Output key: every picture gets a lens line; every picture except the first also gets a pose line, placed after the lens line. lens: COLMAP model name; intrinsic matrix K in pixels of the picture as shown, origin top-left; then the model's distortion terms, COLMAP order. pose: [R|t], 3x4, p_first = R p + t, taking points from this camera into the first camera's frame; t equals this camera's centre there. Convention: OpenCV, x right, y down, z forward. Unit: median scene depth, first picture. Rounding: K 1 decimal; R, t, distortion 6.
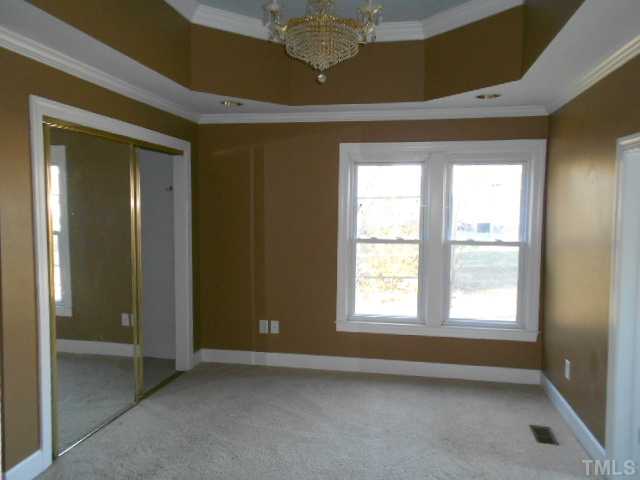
lens RADIAL K [[481.9, 0, 320.0], [0, 481.9, 240.0], [0, 0, 1]] dist [0.041054, -0.000454]
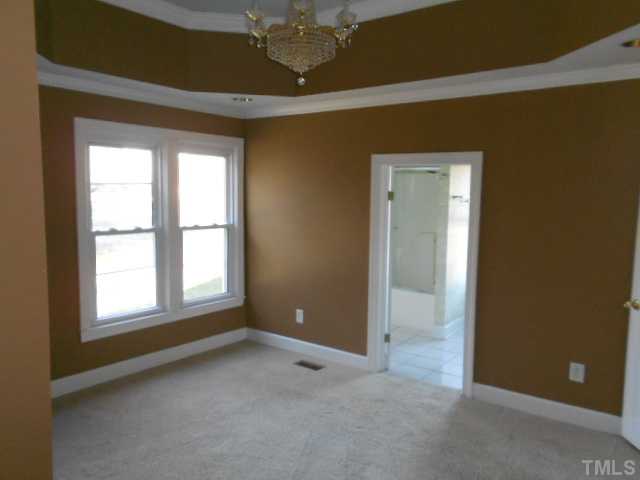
lens RADIAL K [[493.1, 0, 320.0], [0, 493.1, 240.0], [0, 0, 1]] dist [-0.009393, -0.008485]
pose [[0.472166, -0.085676, 0.877336, -0.519071], [0.046673, 0.996299, 0.072175, -0.032450], [-0.880273, 0.006869, 0.474418, 0.236185]]
